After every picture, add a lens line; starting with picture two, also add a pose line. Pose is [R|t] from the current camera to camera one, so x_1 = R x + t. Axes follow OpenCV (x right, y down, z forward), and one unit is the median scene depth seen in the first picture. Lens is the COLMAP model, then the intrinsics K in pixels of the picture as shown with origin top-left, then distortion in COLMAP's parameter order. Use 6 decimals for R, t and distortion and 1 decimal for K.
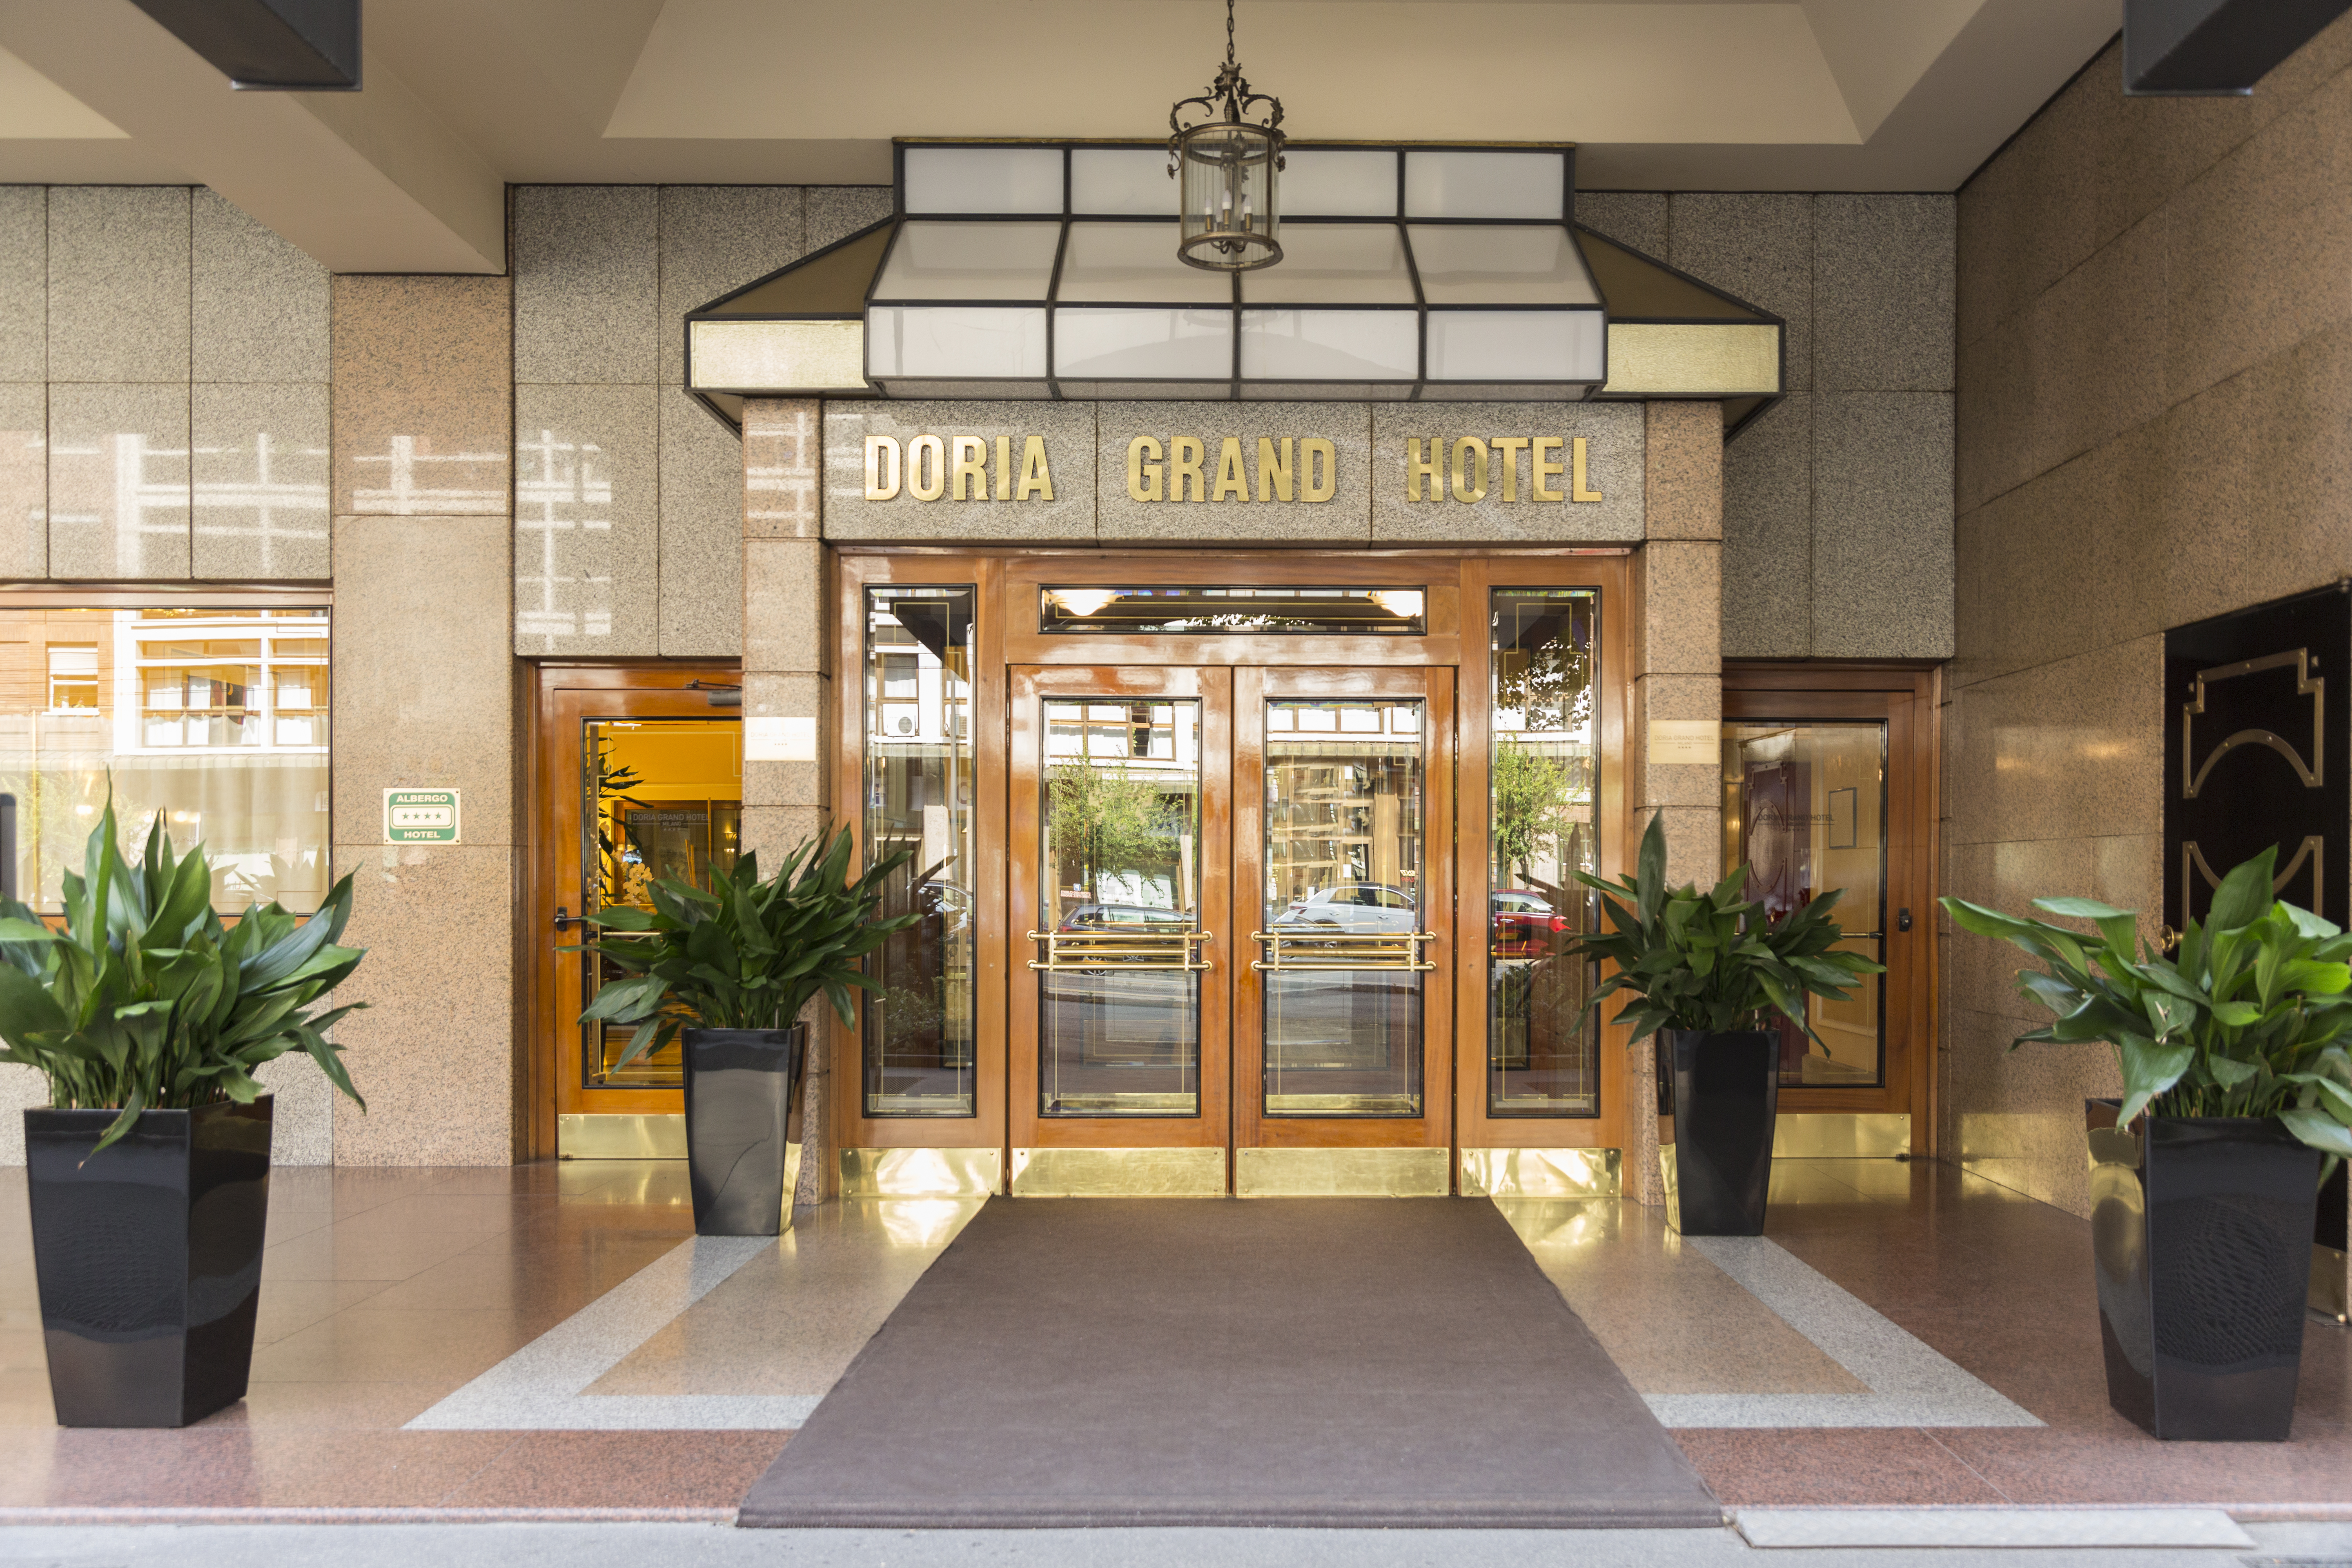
lens RADIAL K [[2490.7, 0, 1033.5], [0, 2490.7, 872.2], [0, 0, 1]] dist [0.009244, 0.003881]
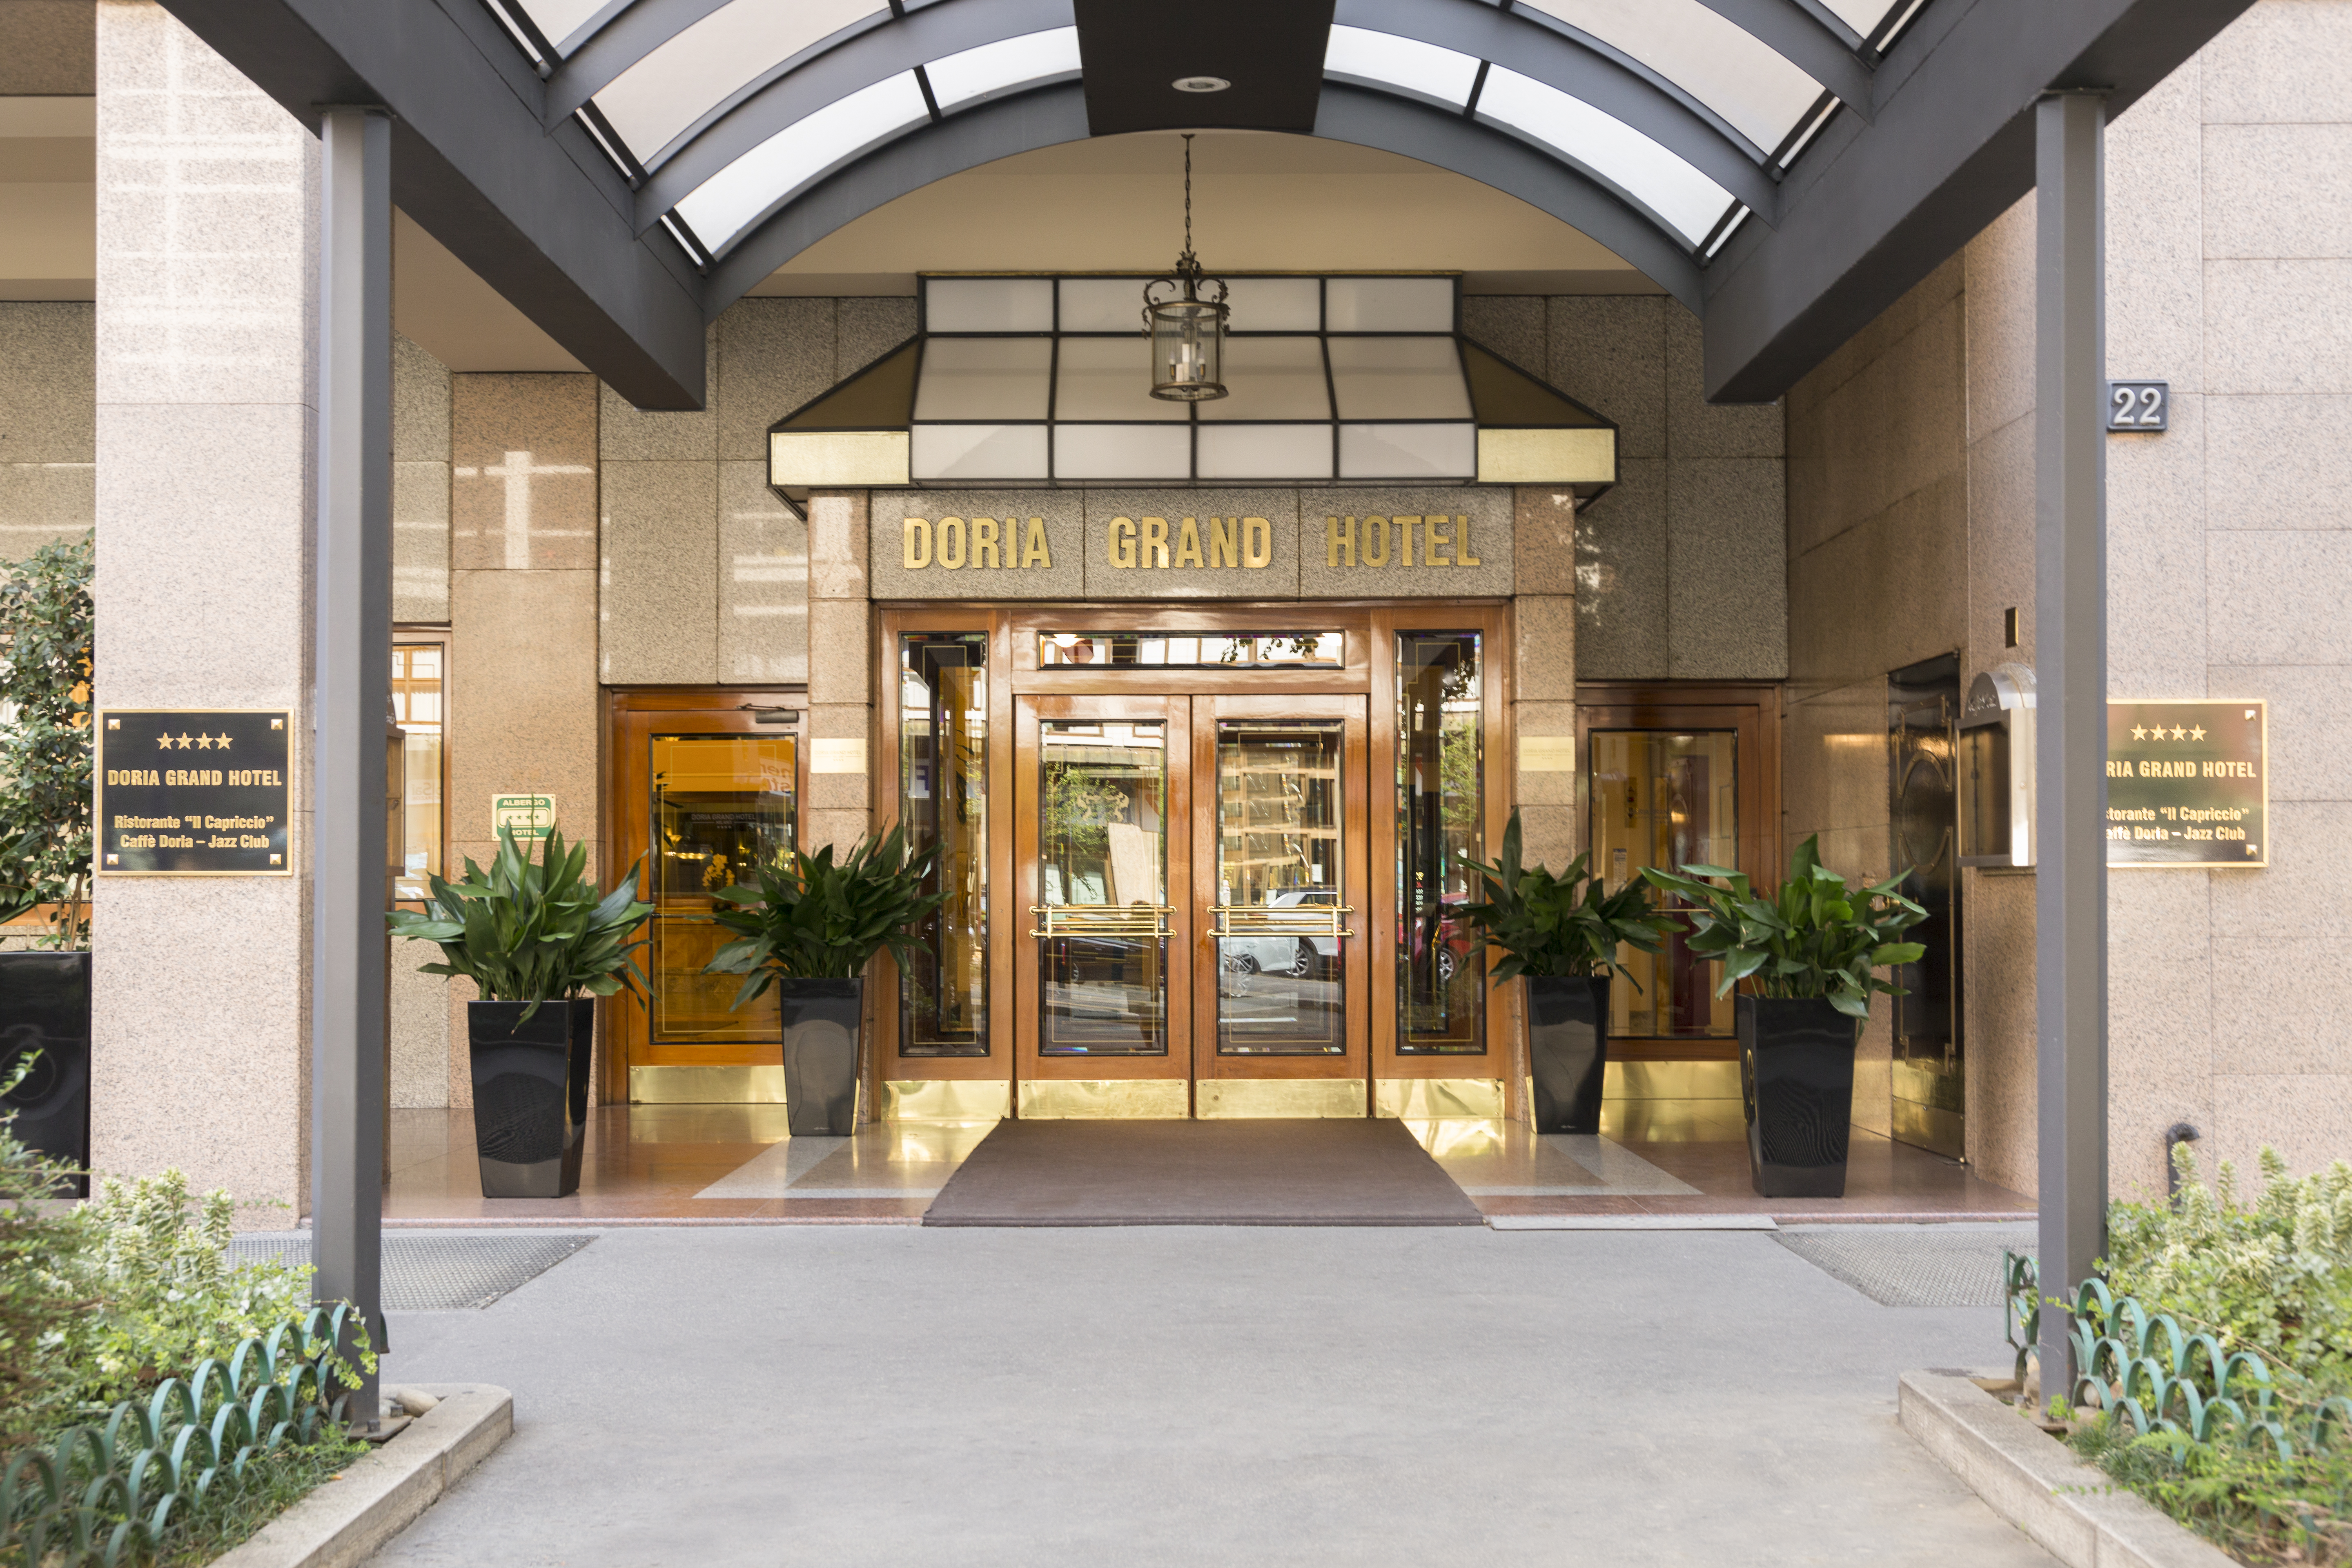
lens RADIAL K [[2821.6, 0, 1176.0], [0, 2821.6, 784.0], [0, 0, 1]] dist [-0.010113, 0.000898]
pose [[0.996903, -0.004023, 0.078534, -0.040504], [0.006412, 0.999524, -0.030187, 0.005252], [-0.078375, 0.030597, 0.996454, -0.424958]]
